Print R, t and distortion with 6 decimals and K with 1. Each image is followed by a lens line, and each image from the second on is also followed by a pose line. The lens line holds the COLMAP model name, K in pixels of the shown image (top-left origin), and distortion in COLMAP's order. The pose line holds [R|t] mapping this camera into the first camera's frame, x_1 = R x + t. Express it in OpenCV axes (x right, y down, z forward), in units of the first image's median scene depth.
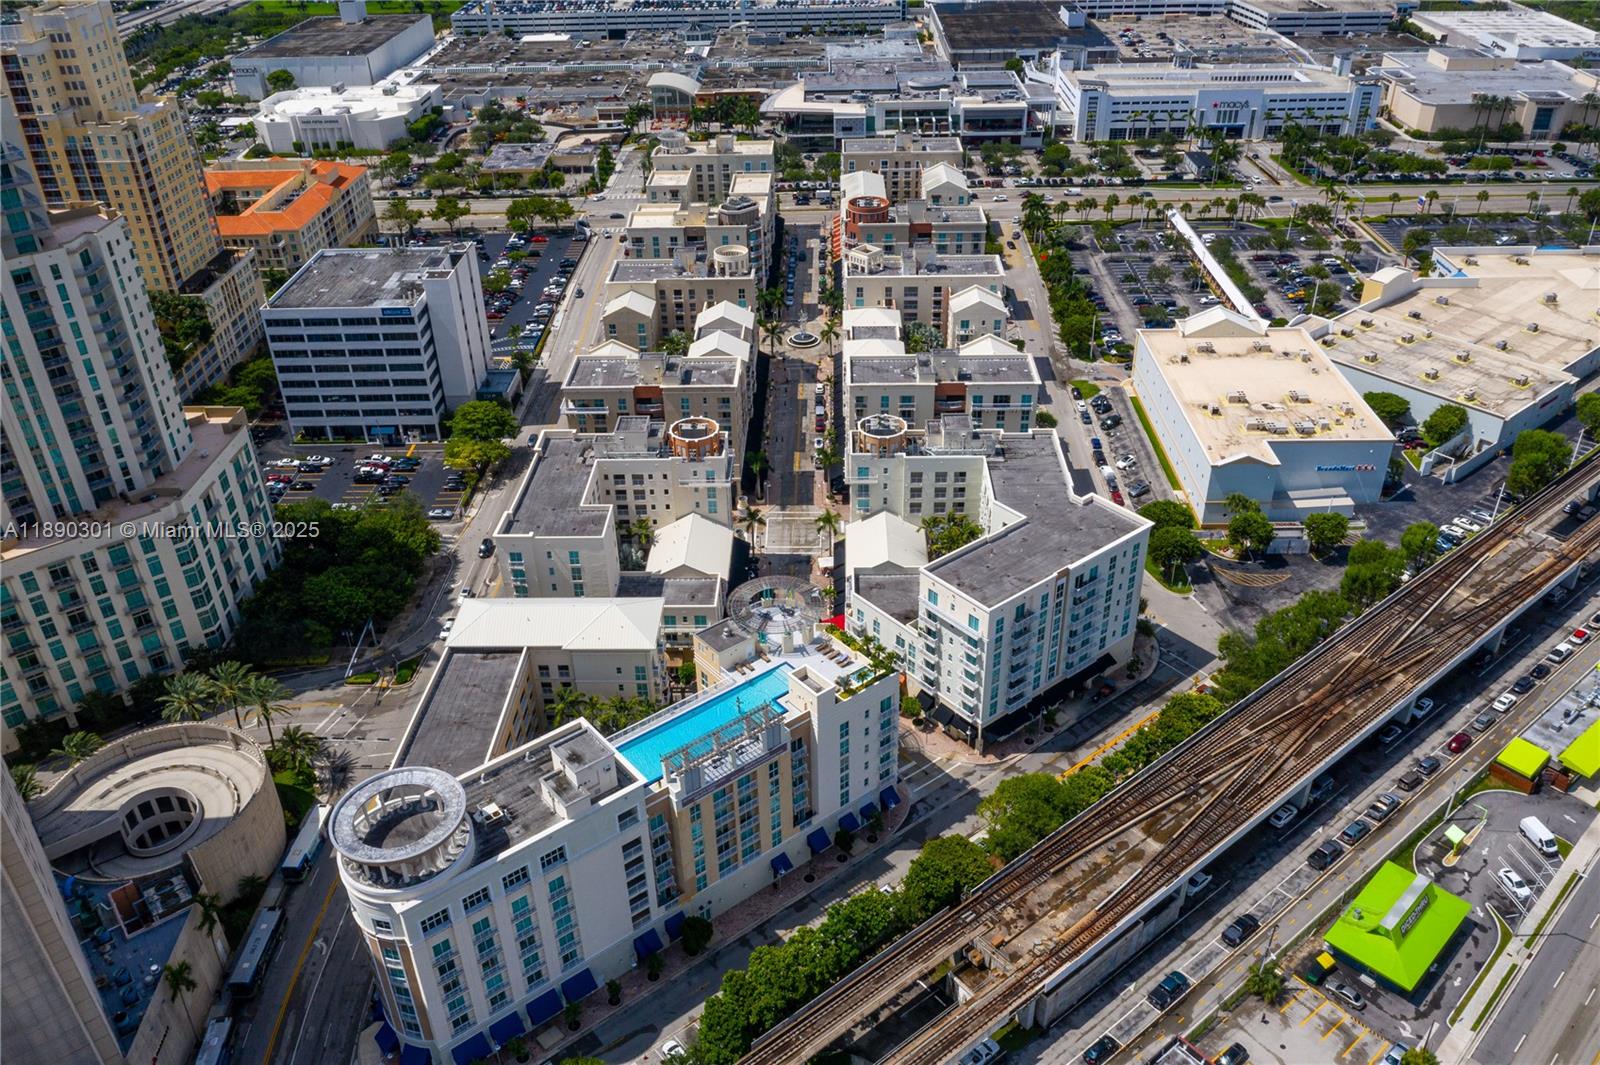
lens RADIAL K [[1249.5, 0, 800.0], [0, 1249.5, 532.5], [0, 0, 1]] dist [-0.043584, 0.050286]
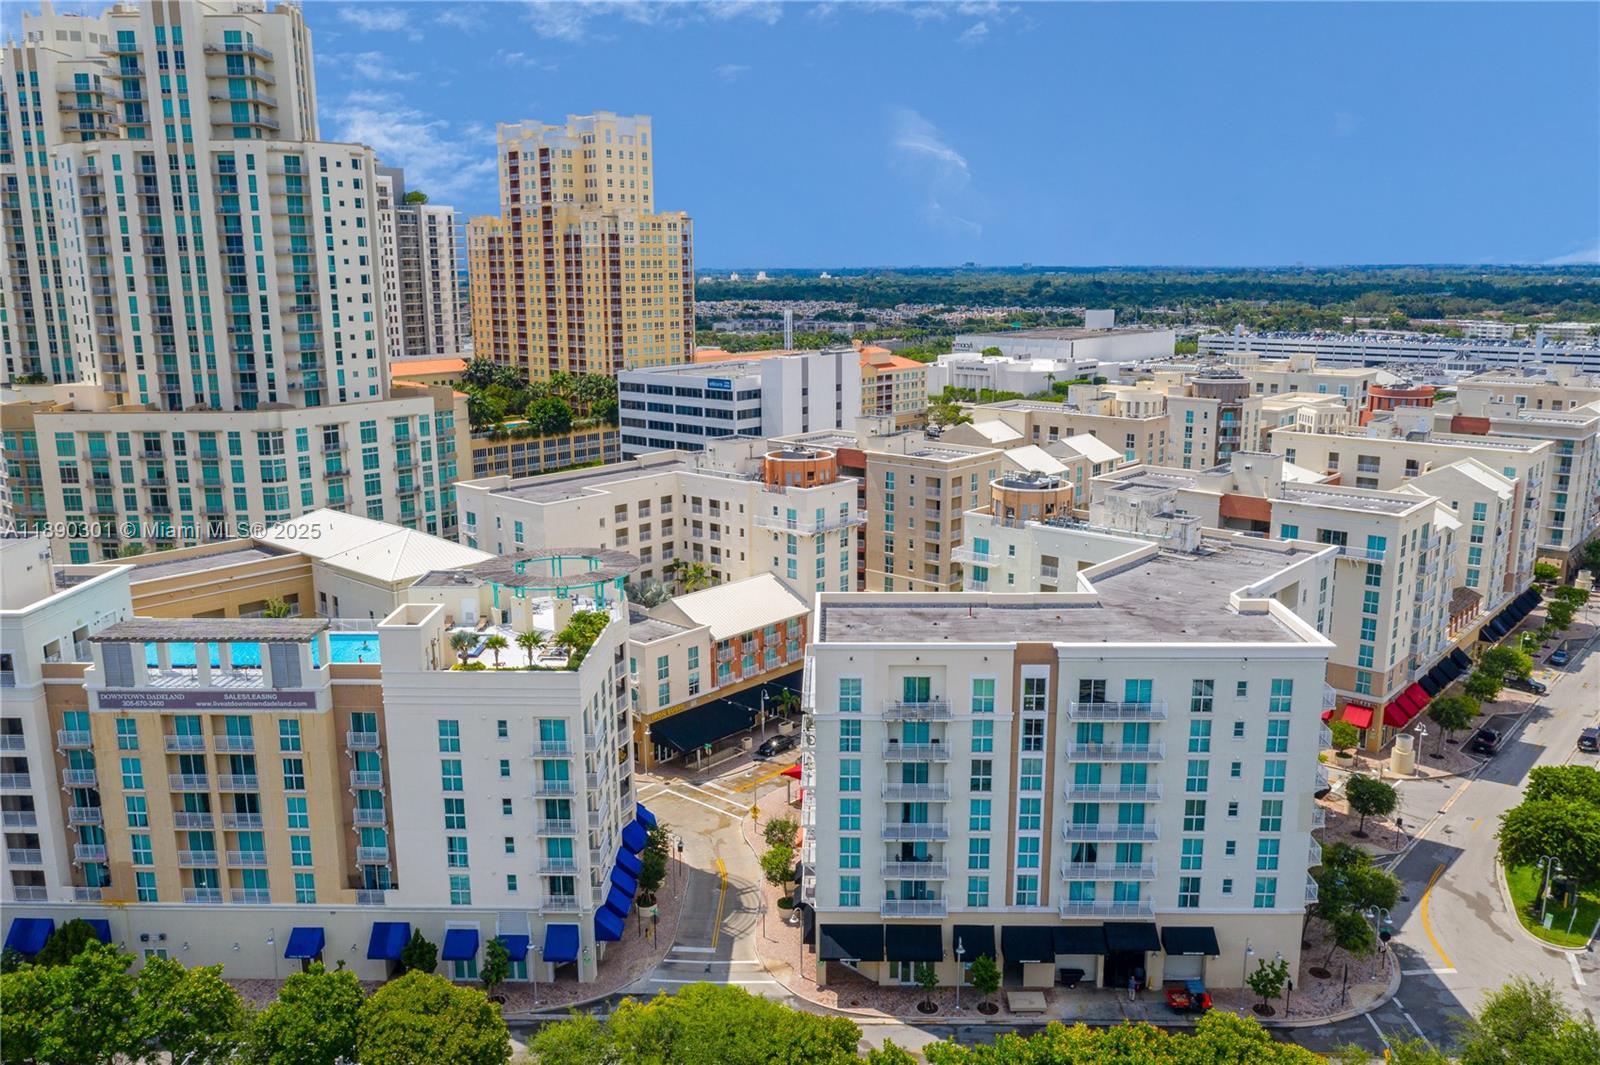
lens RADIAL K [[1250.7, 0, 800.0], [0, 1250.7, 532.5], [0, 0, 1]] dist [-0.031597, 0.040917]
pose [[0.763371, 0.151831, -0.627864, 0.401260], [-0.349023, 0.914835, -0.203124, 0.110417], [0.543552, 0.374198, 0.751351, 0.525622]]
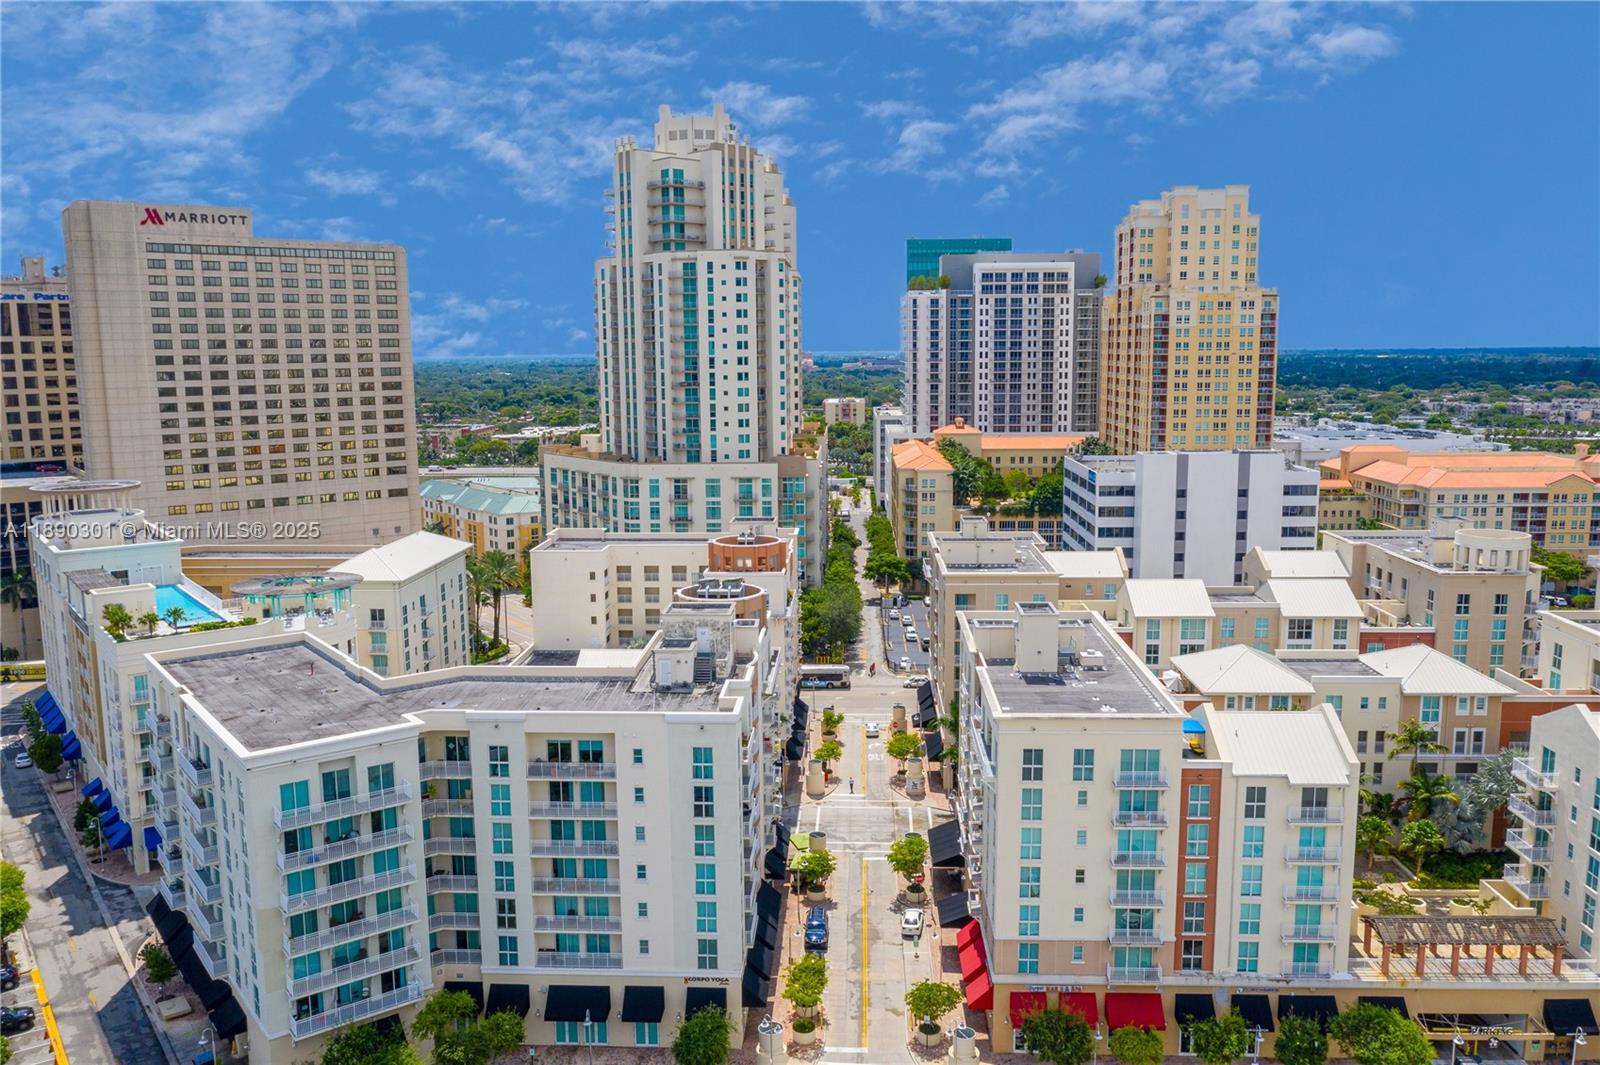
lens RADIAL K [[1250.7, 0, 800.0], [0, 1250.7, 532.5], [0, 0, 1]] dist [-0.031597, 0.040917]
pose [[-0.024935, 0.167550, -0.985548, 0.674222], [-0.519181, 0.840307, 0.155993, -0.233370], [0.854300, 0.515568, 0.066036, 1.063187]]
